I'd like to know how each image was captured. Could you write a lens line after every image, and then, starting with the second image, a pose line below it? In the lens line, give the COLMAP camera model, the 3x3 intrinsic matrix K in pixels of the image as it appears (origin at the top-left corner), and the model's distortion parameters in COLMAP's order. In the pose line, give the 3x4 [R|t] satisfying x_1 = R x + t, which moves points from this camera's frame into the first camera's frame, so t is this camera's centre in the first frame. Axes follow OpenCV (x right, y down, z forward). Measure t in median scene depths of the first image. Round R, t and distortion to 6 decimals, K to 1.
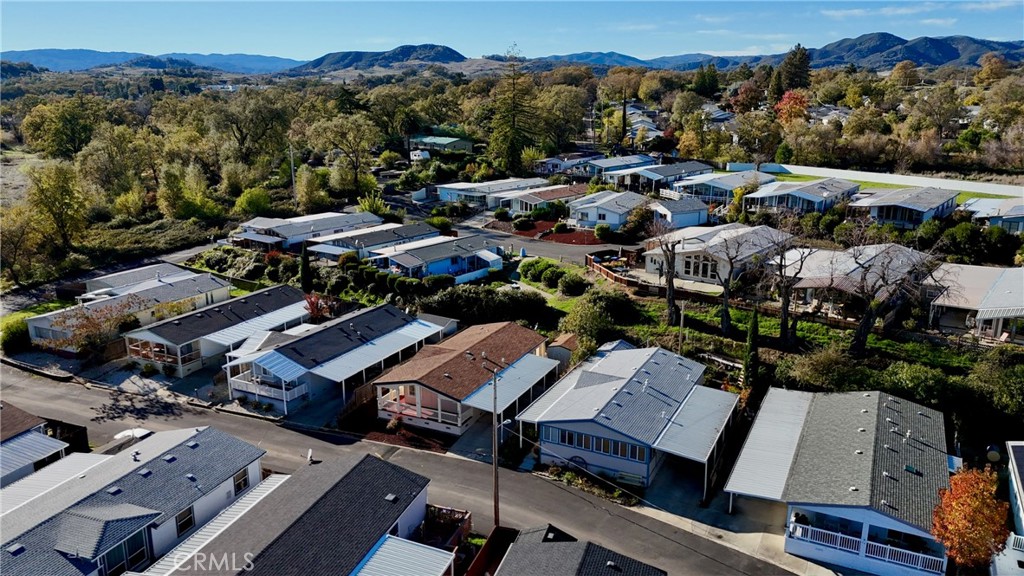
lens RADIAL K [[752.4, 0, 514.9], [0, 752.4, 286.5], [0, 0, 1]] dist [0.061294, -0.015768]
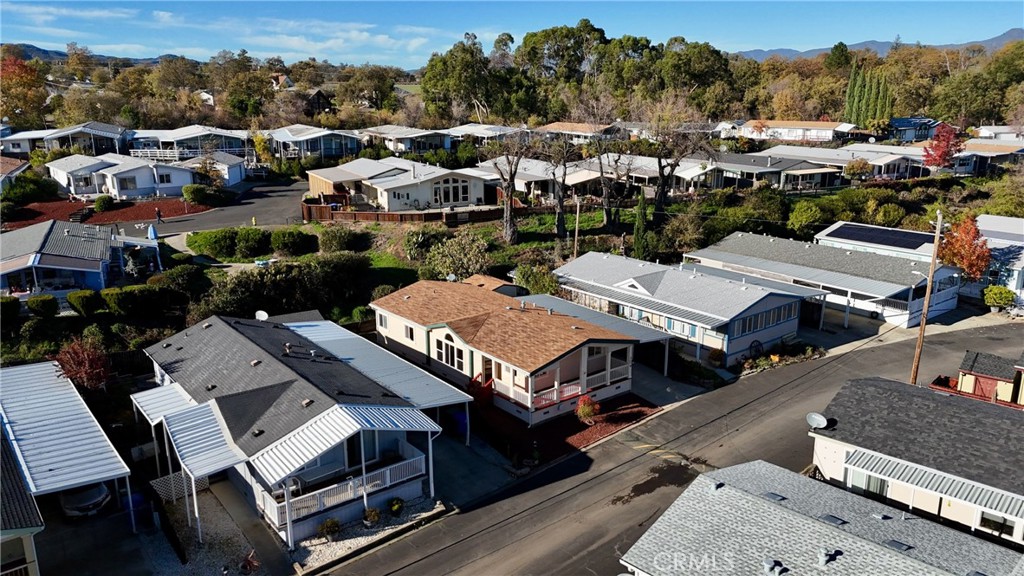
lens RADIAL K [[752.4, 0, 515.8], [0, 752.4, 284.8], [0, 0, 1]] dist [0.061294, -0.015768]
pose [[0.417844, -0.228480, 0.879320, -0.578353], [0.232320, 0.962553, 0.139711, -0.027765], [-0.878313, 0.145906, 0.455278, 0.562592]]
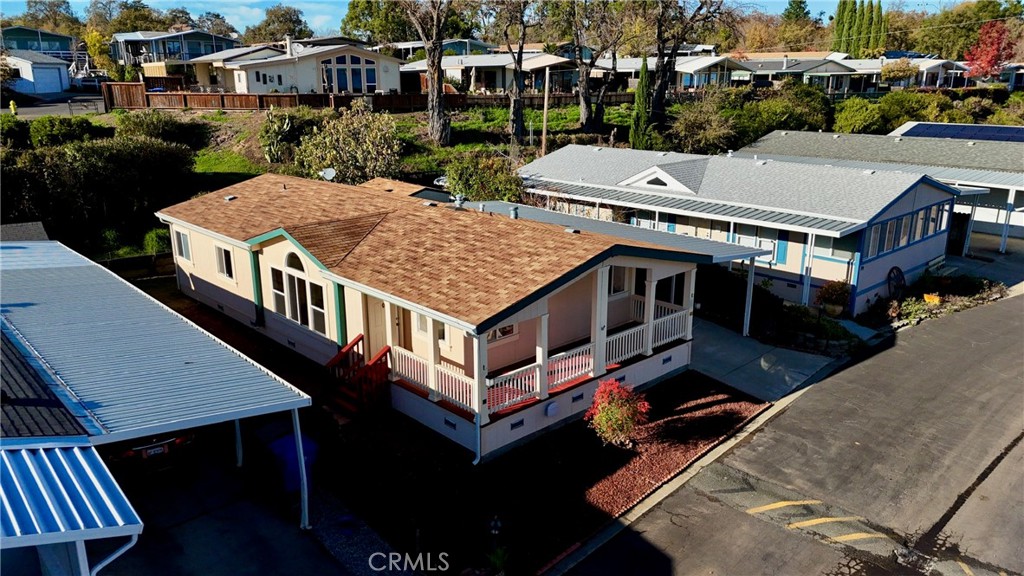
lens RADIAL K [[752.4, 0, 513.7], [0, 752.4, 295.4], [0, 0, 1]] dist [0.061294, -0.015768]
pose [[0.348333, -0.268114, 0.898209, -0.314274], [0.239260, 0.951912, 0.191357, 0.059116], [-0.906321, 0.148249, 0.395732, 0.705128]]
